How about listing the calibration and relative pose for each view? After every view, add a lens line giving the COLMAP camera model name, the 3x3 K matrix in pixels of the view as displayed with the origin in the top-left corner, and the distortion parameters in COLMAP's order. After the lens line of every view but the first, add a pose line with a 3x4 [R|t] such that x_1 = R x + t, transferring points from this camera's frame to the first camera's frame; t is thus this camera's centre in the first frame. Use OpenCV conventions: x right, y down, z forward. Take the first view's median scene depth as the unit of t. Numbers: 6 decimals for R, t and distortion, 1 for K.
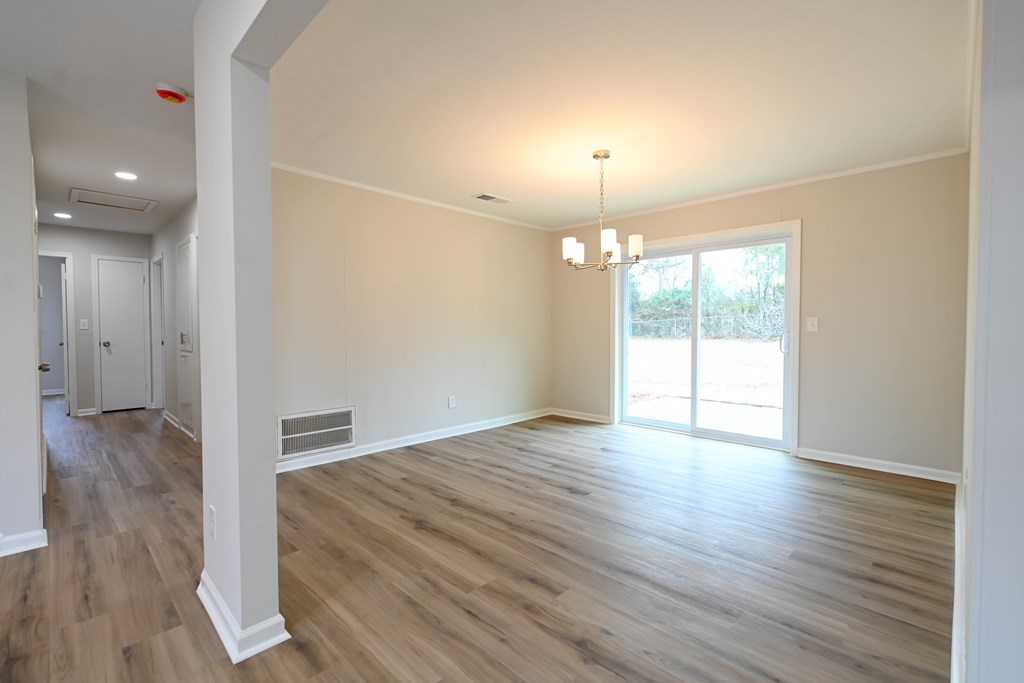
lens RADIAL K [[455.1, 0, 512.8], [0, 455.1, 339.7], [0, 0, 1]] dist [-0.002031, -0.000529]
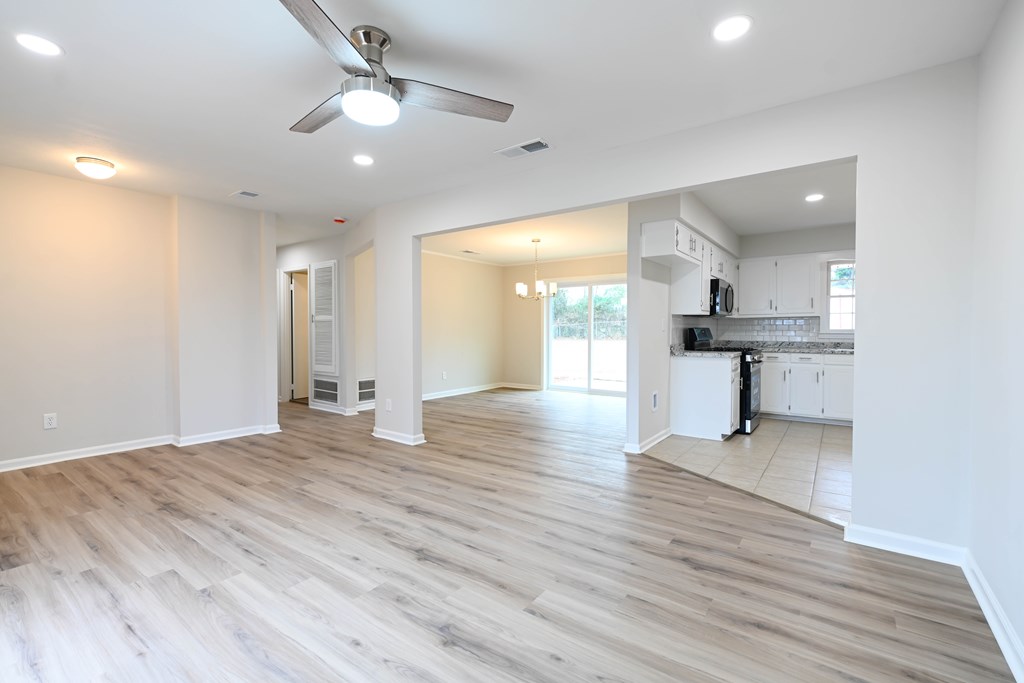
lens RADIAL K [[455.1, 0, 512.8], [0, 455.1, 334.6], [0, 0, 1]] dist [-0.002031, -0.000529]
pose [[0.989263, 0.003062, 0.146112, -0.138605], [-0.000900, 0.999889, -0.014860, 0.016261], [-0.146142, 0.014568, 0.989156, -0.668492]]
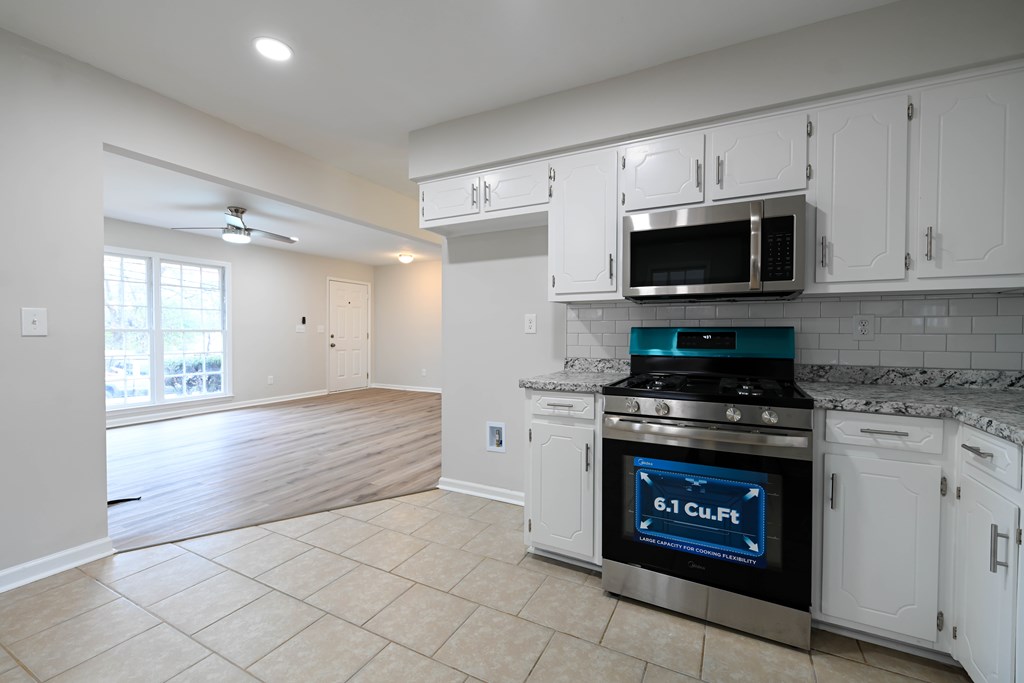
lens RADIAL K [[432.1, 0, 509.1], [0, 432.1, 340.1], [0, 0, 1]] dist [-0.001006, 0.000082]
pose [[0.288696, 0.023978, -0.957120, 0.934990], [-0.029674, 0.999430, 0.016088, -0.006921], [0.956961, 0.023757, 0.289243, 0.108408]]
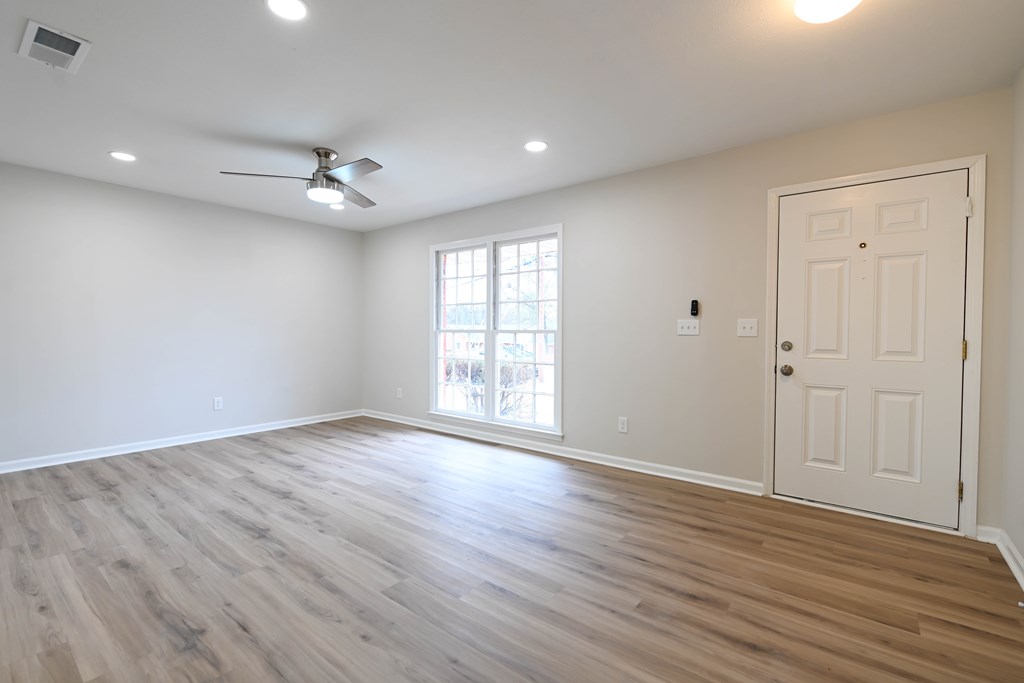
lens RADIAL K [[455.1, 0, 513.8], [0, 455.1, 339.9], [0, 0, 1]] dist [-0.002031, -0.000529]
pose [[-0.994004, 0.001696, -0.109332, -0.428552], [-0.003399, 0.998917, 0.046394, -0.013010], [0.109293, 0.046487, -0.992922, 0.549519]]
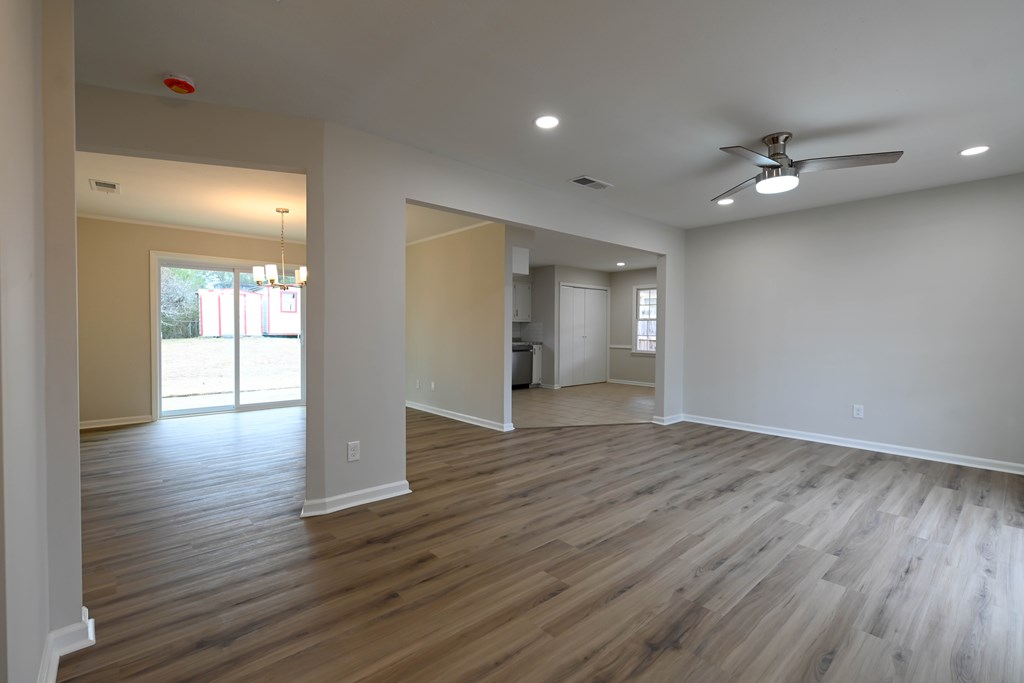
lens RADIAL K [[455.1, 0, 508.8], [0, 455.1, 339.5], [0, 0, 1]] dist [-0.002031, -0.000529]
pose [[0.067196, -0.017880, 0.997580, -0.895831], [0.020445, 0.999654, 0.016540, -0.003759], [-0.997530, 0.019284, 0.067538, 0.134712]]
